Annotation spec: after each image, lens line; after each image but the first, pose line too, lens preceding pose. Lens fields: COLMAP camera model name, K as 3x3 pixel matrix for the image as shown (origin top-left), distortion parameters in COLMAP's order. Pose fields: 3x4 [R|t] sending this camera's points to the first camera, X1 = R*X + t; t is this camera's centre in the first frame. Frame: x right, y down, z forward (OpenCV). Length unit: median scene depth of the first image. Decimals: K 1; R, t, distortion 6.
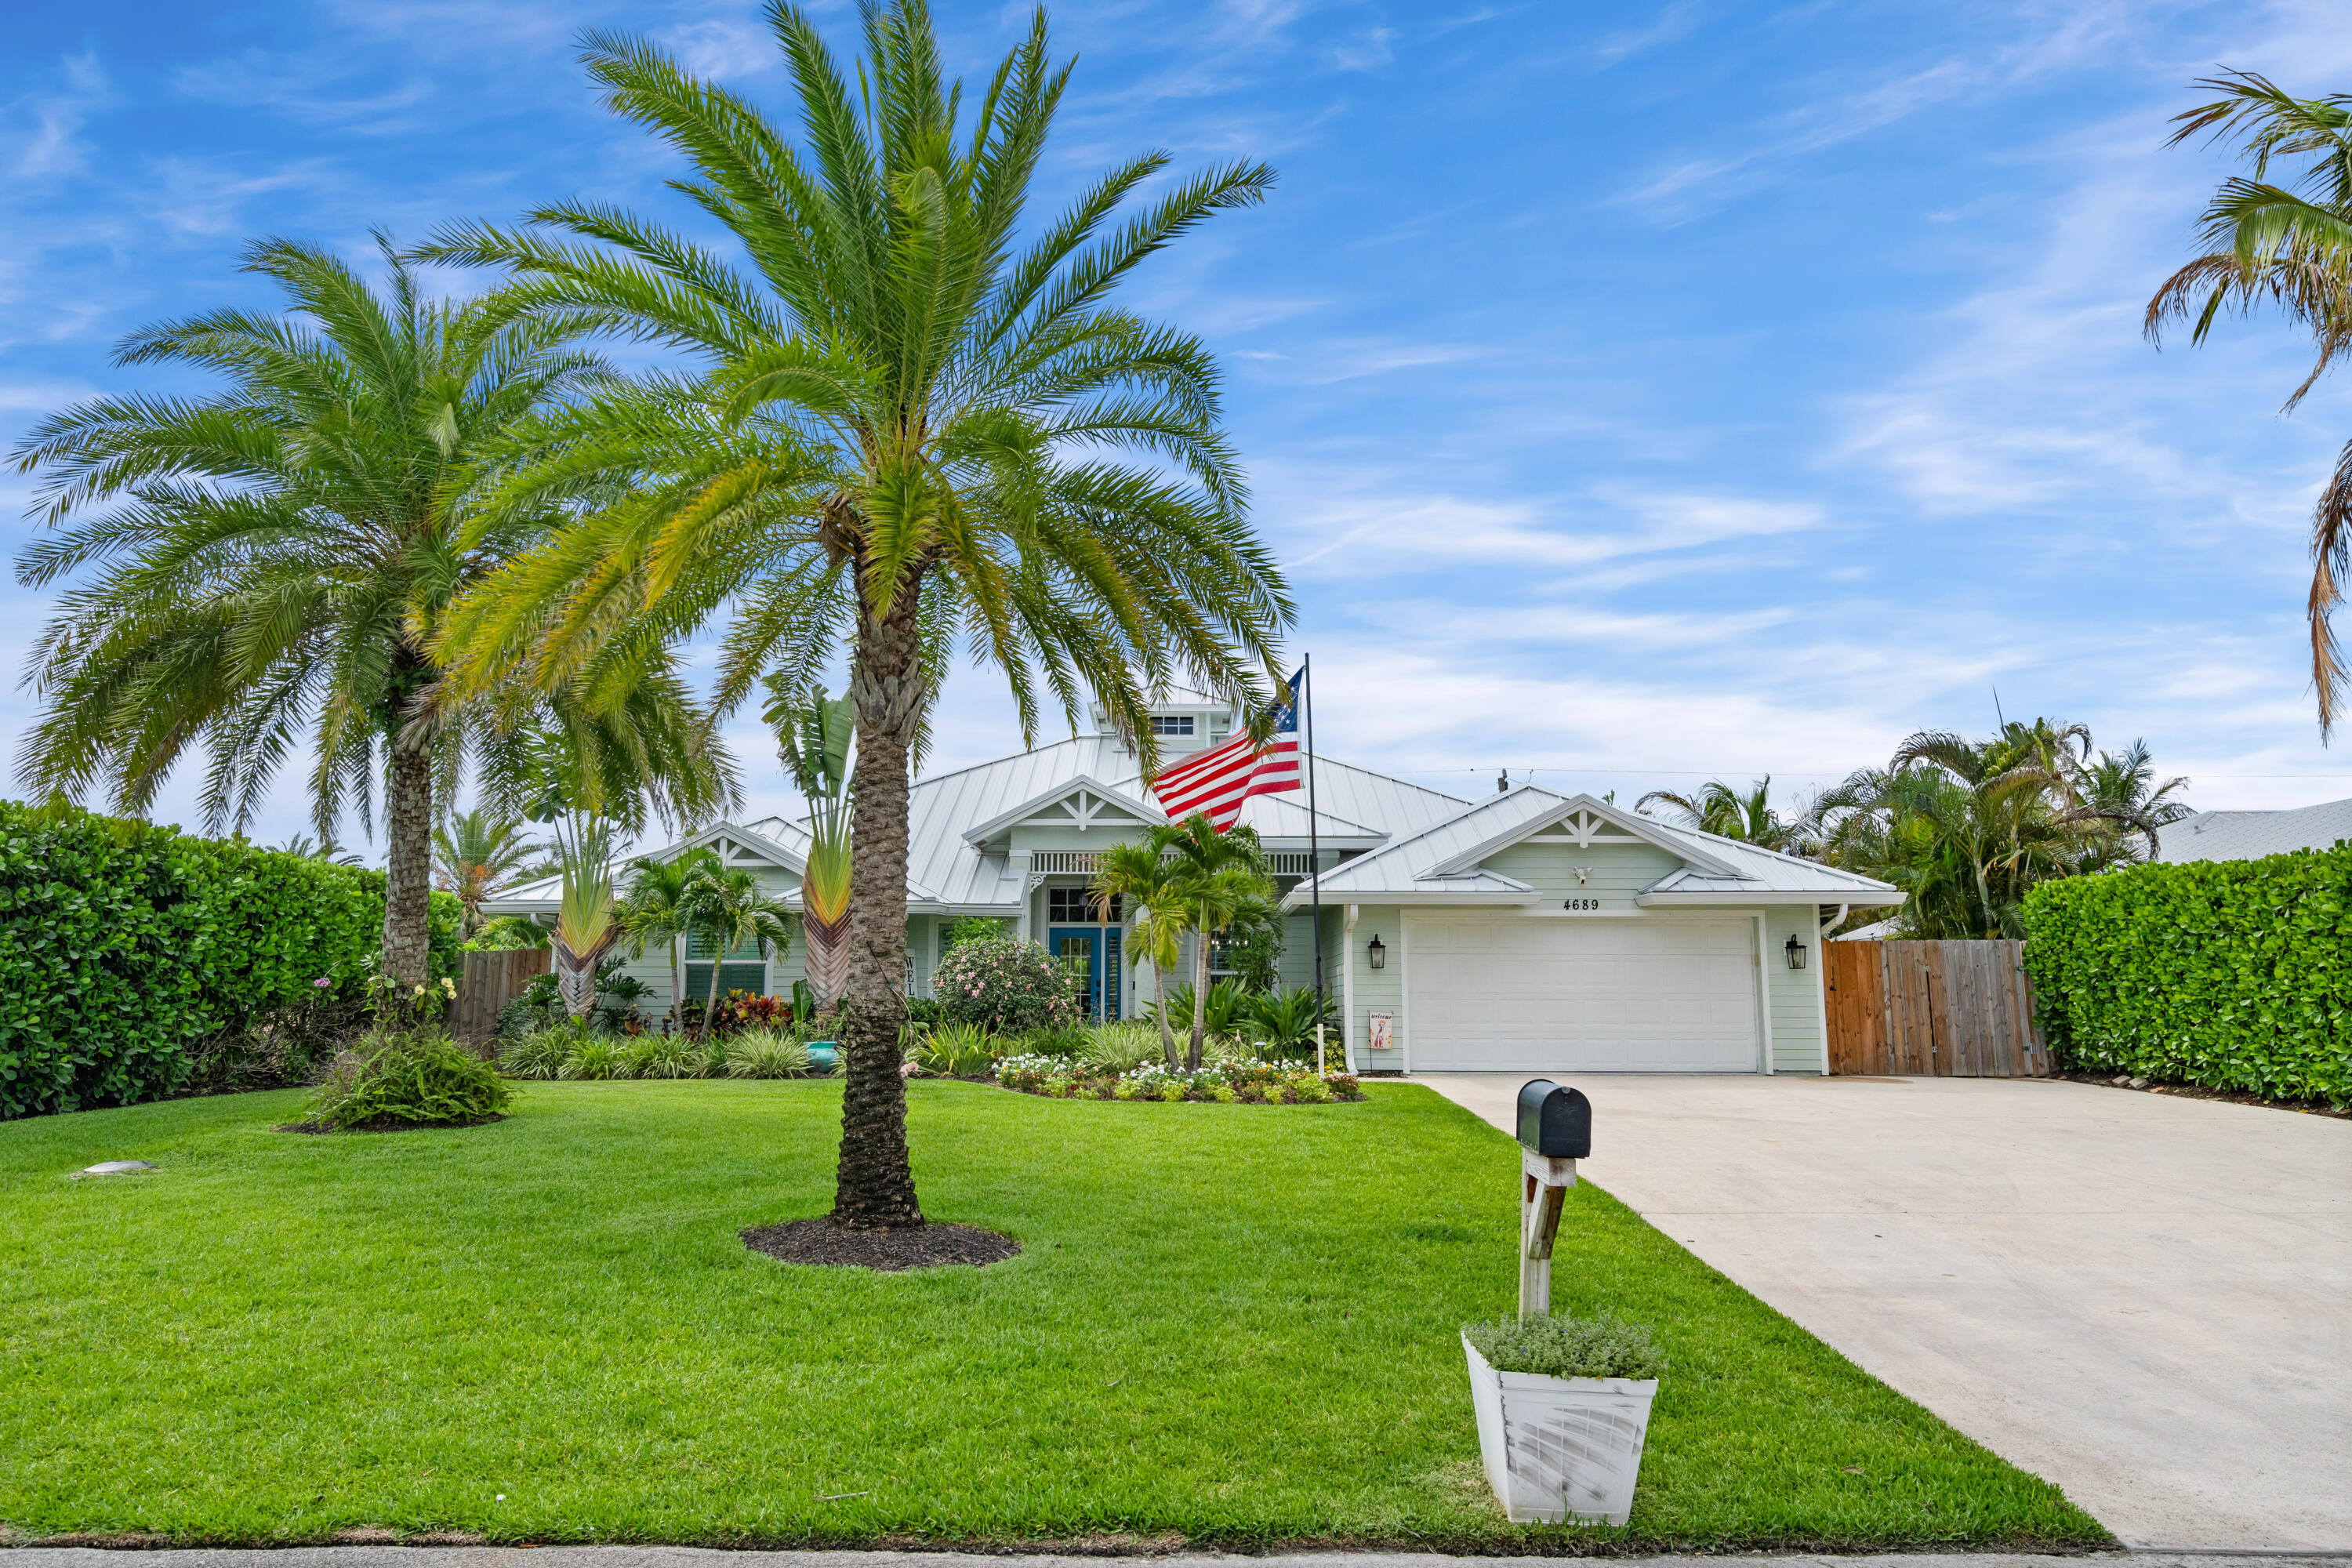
lens RADIAL K [[1566.9, 0, 1180.8], [0, 1566.9, 777.0], [0, 0, 1]] dist [-0.004841, 0.001210]
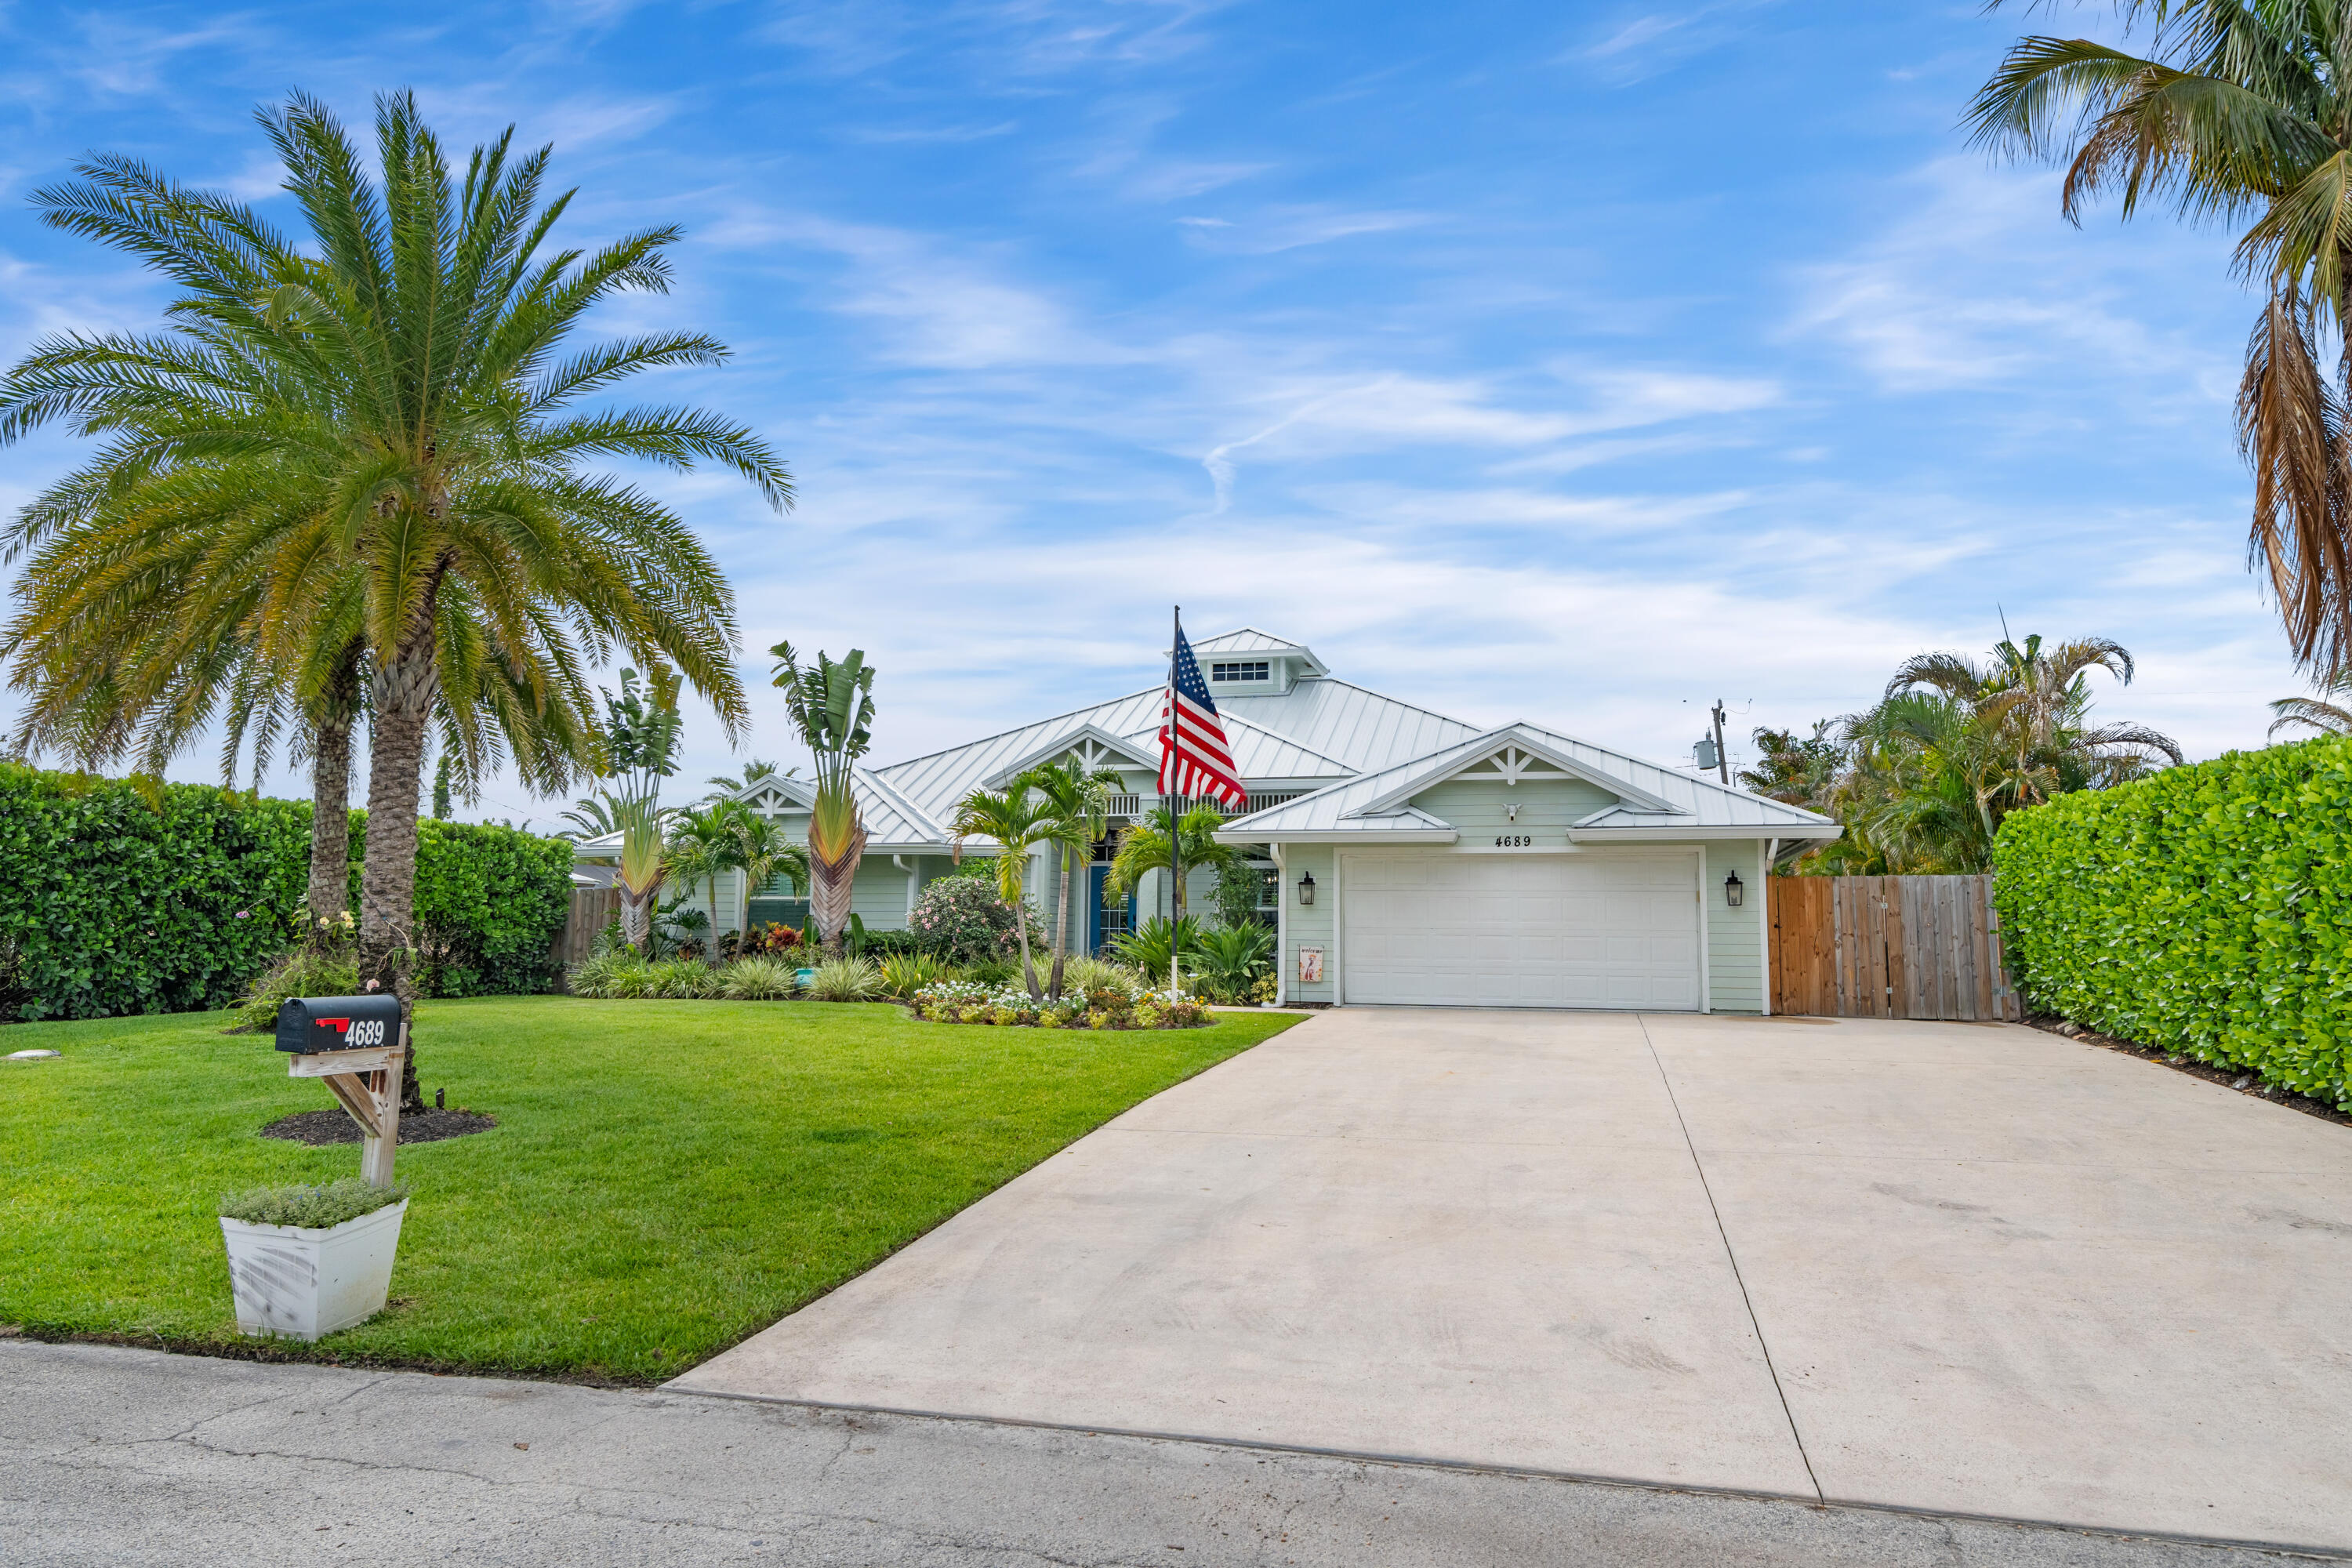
lens RADIAL K [[1540.2, 0, 1180.3], [0, 1540.2, 803.4], [0, 0, 1]] dist [-0.004134, 0.006745]
pose [[0.968503, -0.015058, -0.248546, 0.298903], [0.029045, 0.998188, 0.052706, -0.000736], [0.247302, -0.058265, 0.967185, -0.001965]]
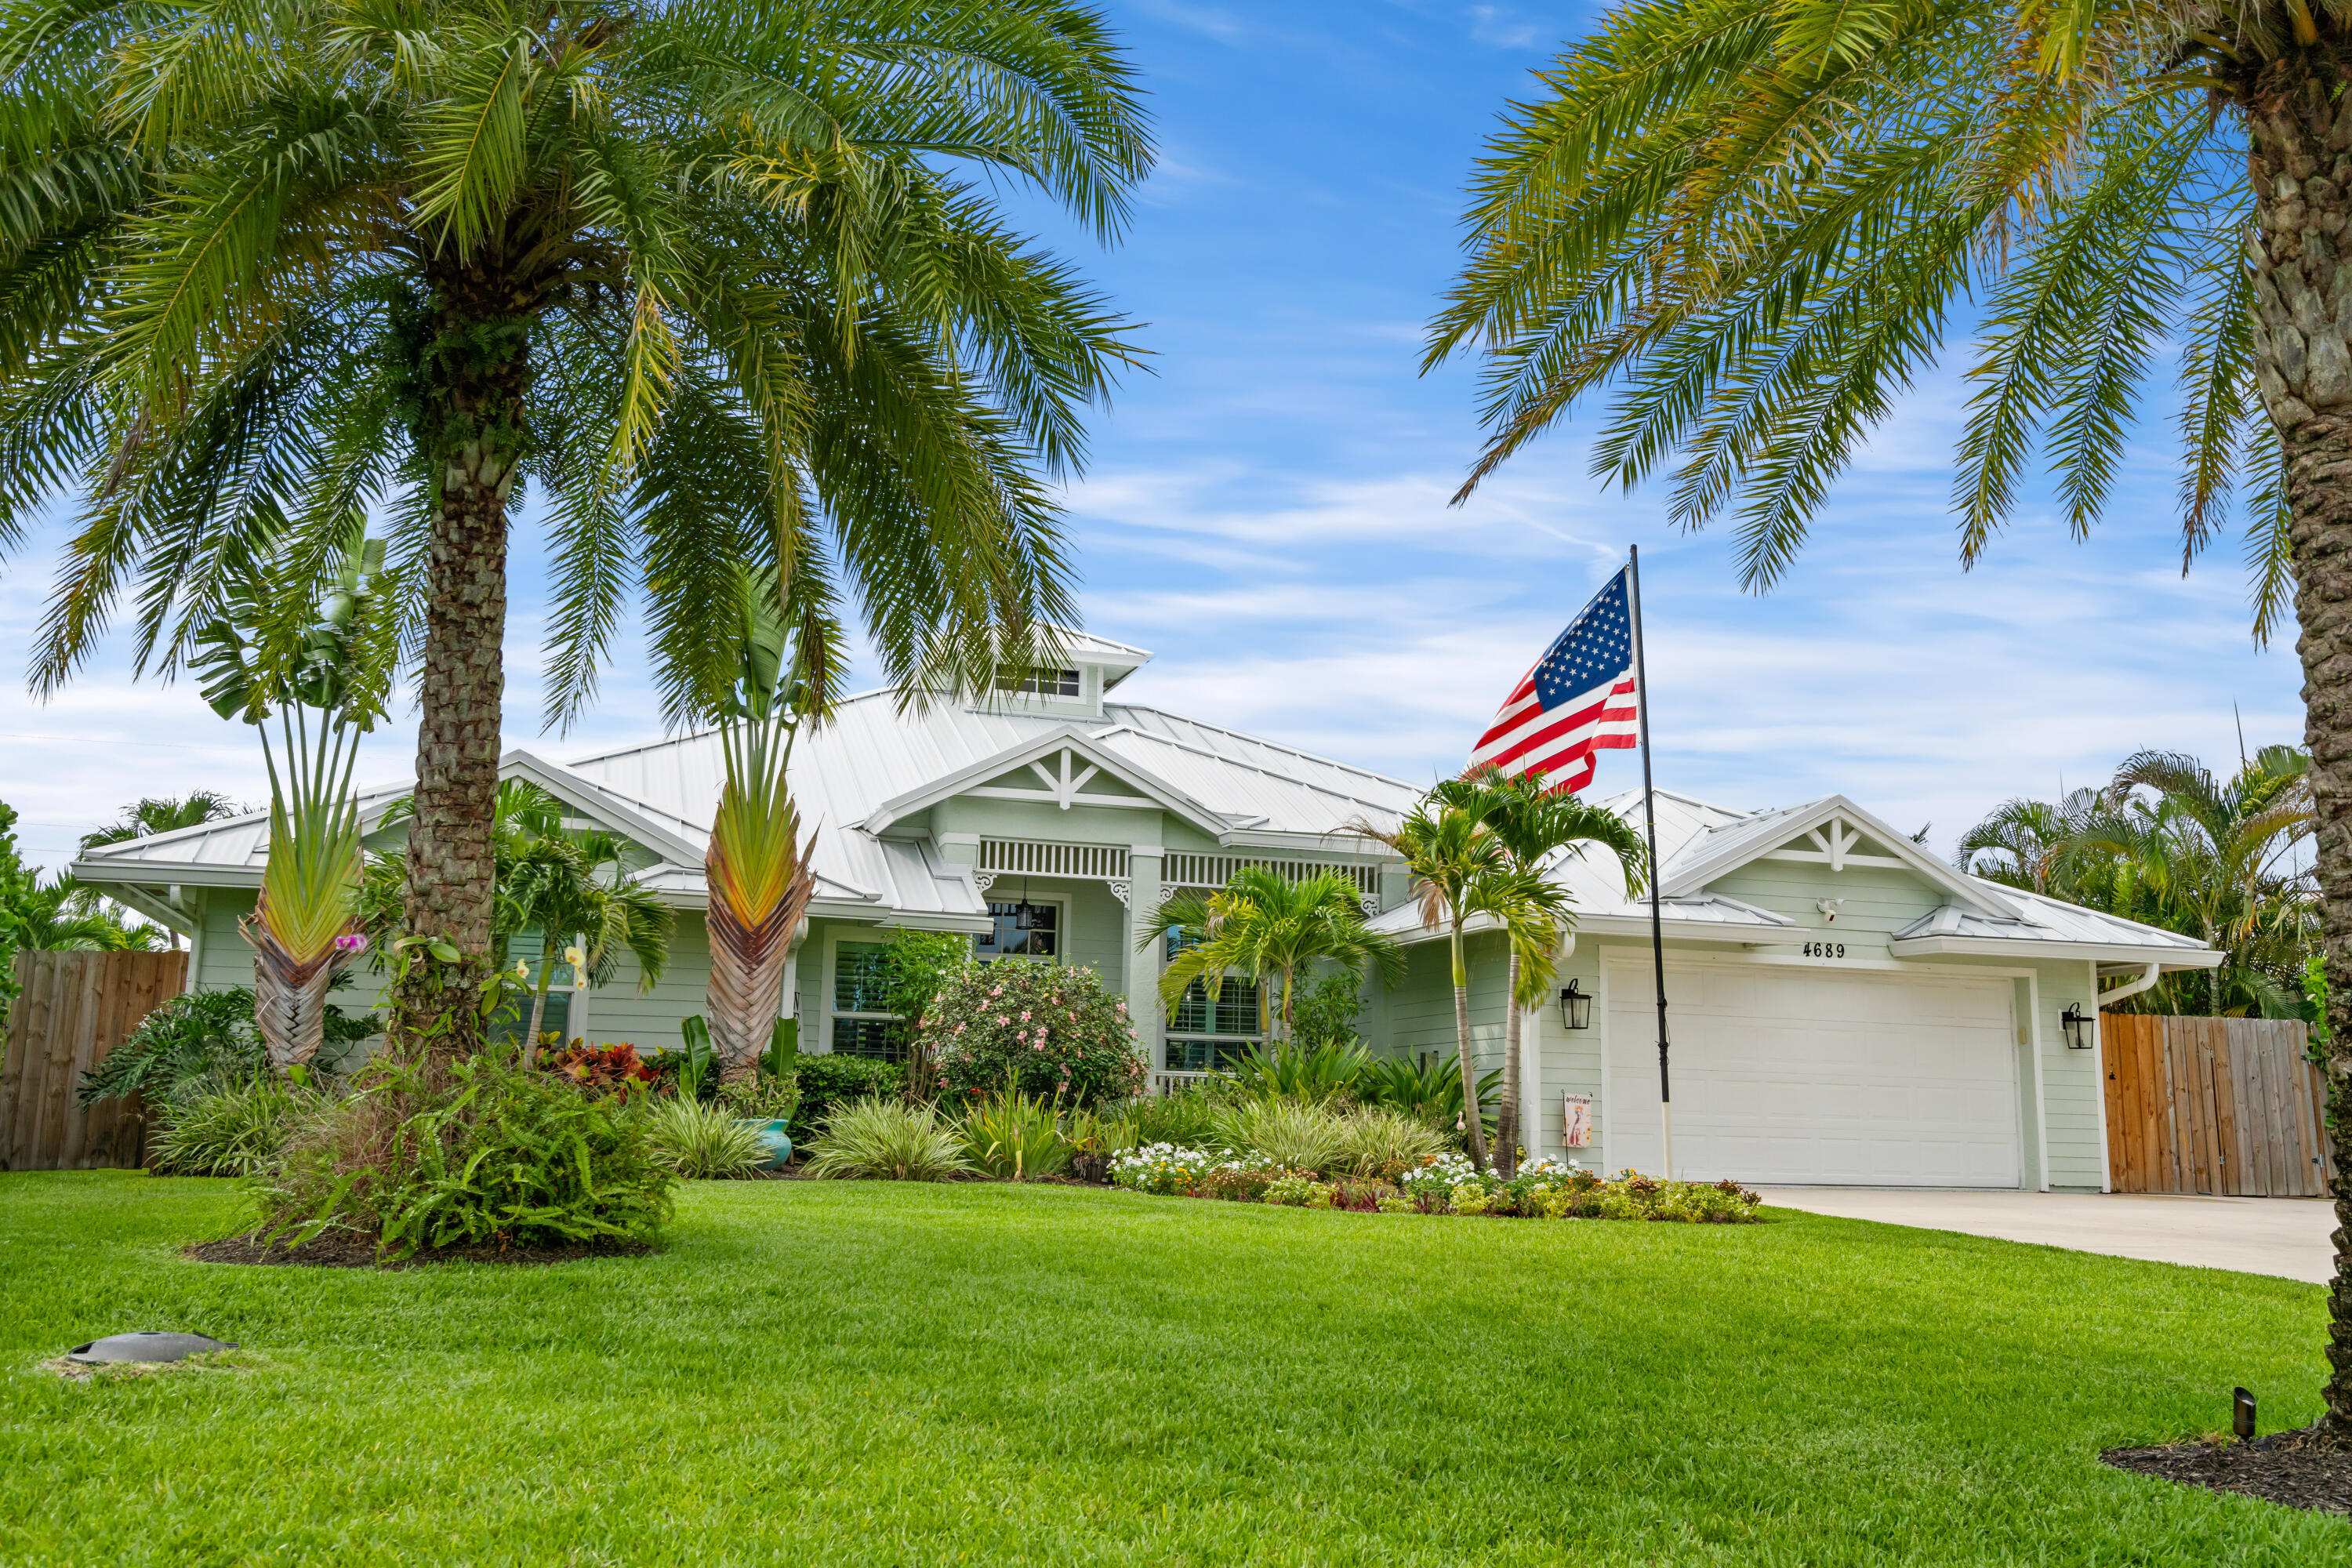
lens RADIAL K [[1970.4, 0, 1171.3], [0, 1970.4, 770.3], [0, 0, 1]] dist [-0.001293, -0.006974]
pose [[0.953409, 0.072537, 0.292831, -0.303427], [-0.063762, 0.997186, -0.039414, 0.054774], [-0.294866, 0.018906, 0.955352, 0.228859]]
